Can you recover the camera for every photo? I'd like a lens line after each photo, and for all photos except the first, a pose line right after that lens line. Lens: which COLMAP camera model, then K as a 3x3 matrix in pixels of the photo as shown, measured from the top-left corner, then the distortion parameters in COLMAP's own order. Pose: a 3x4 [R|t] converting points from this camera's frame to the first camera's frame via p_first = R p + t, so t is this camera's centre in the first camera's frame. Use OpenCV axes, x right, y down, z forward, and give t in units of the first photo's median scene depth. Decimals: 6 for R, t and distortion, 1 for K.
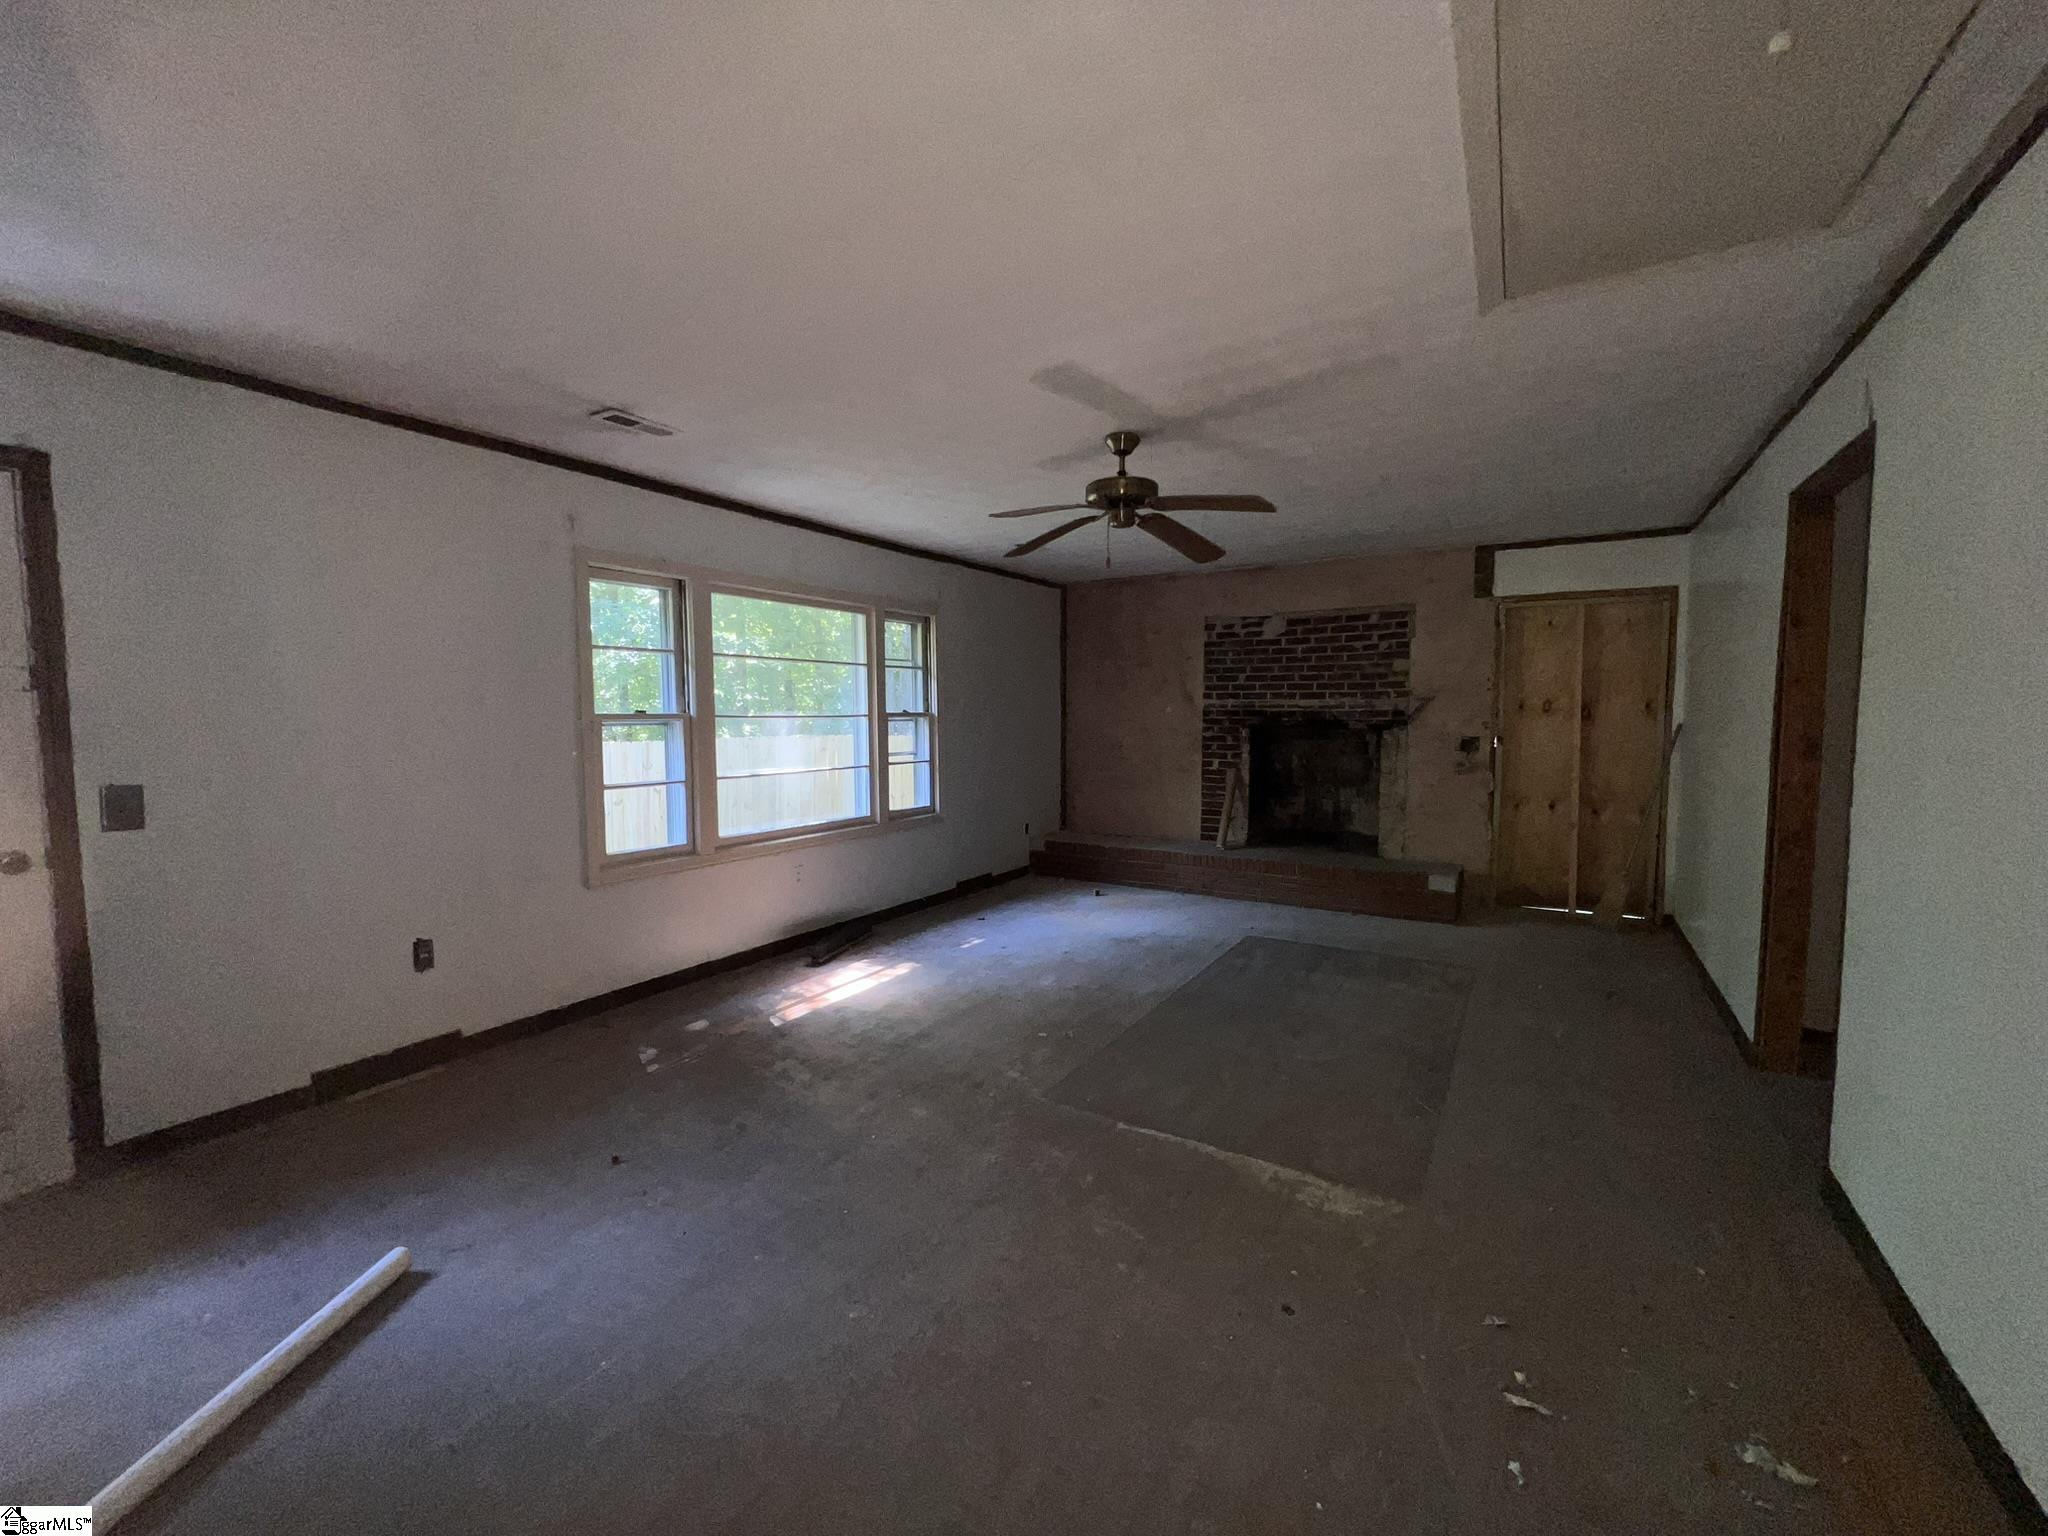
lens RADIAL K [[825.9, 0, 1026.7], [0, 825.9, 764.2], [0, 0, 1]] dist [0.000867, 0.000075]
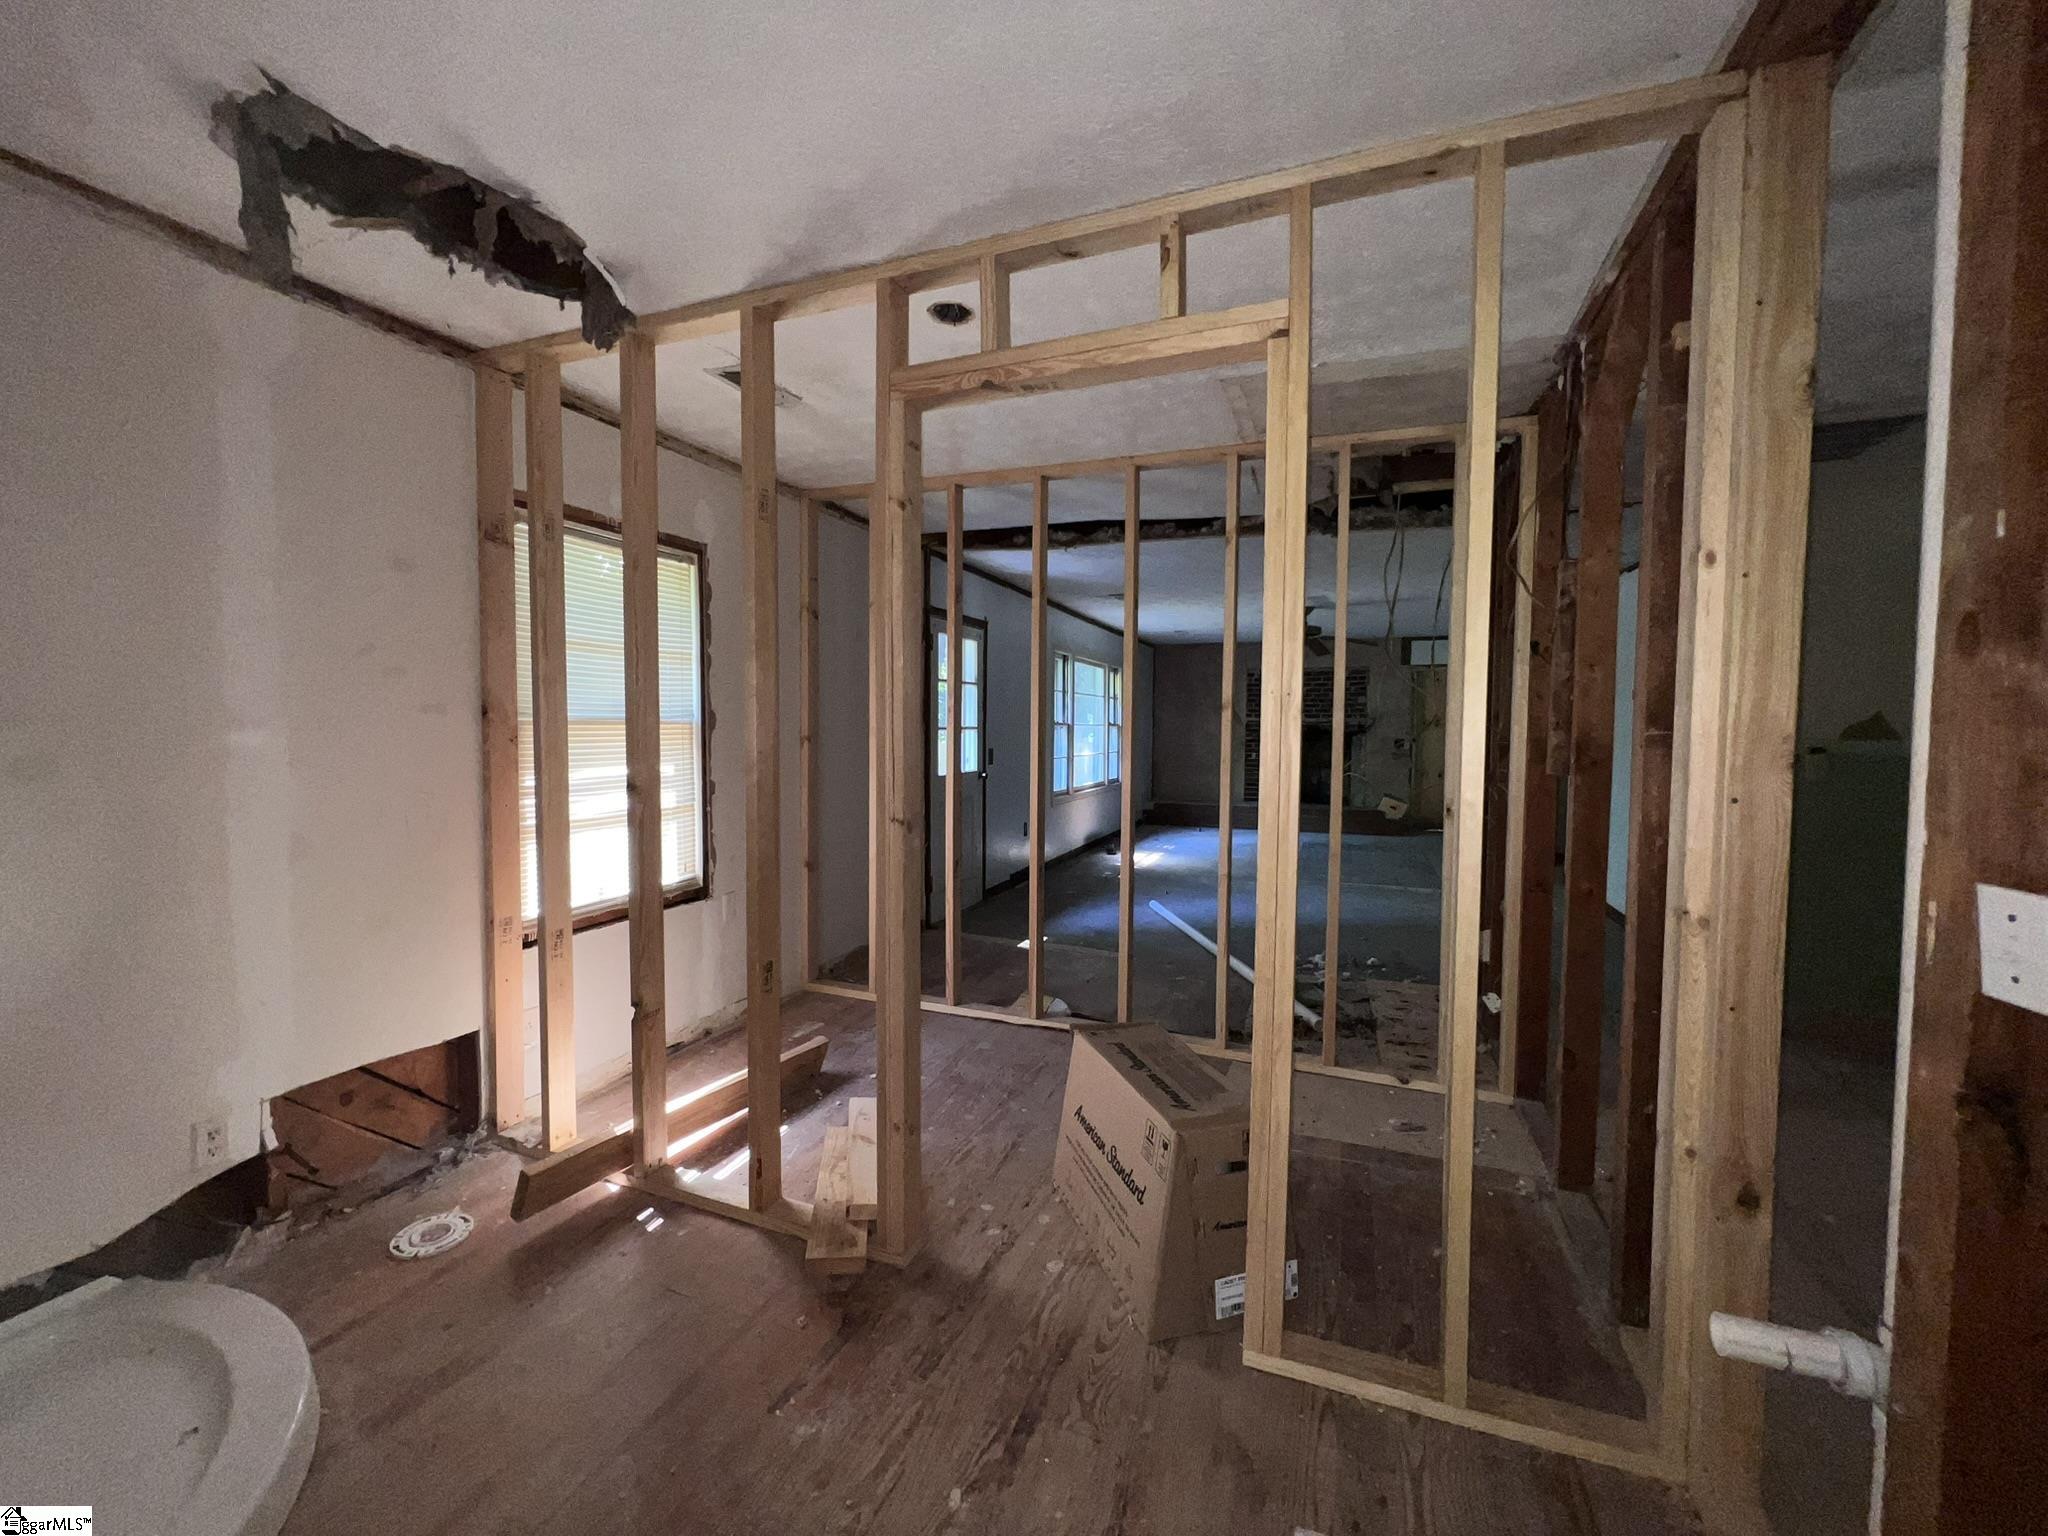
lens RADIAL K [[825.9, 0, 1020.9], [0, 825.9, 770.5], [0, 0, 1]] dist [0.000867, 0.000075]
pose [[0.985452, -0.001727, 0.169948, -0.625732], [0.003667, 0.999932, -0.011102, 0.055755], [-0.169917, 0.011564, 0.985391, -0.696130]]
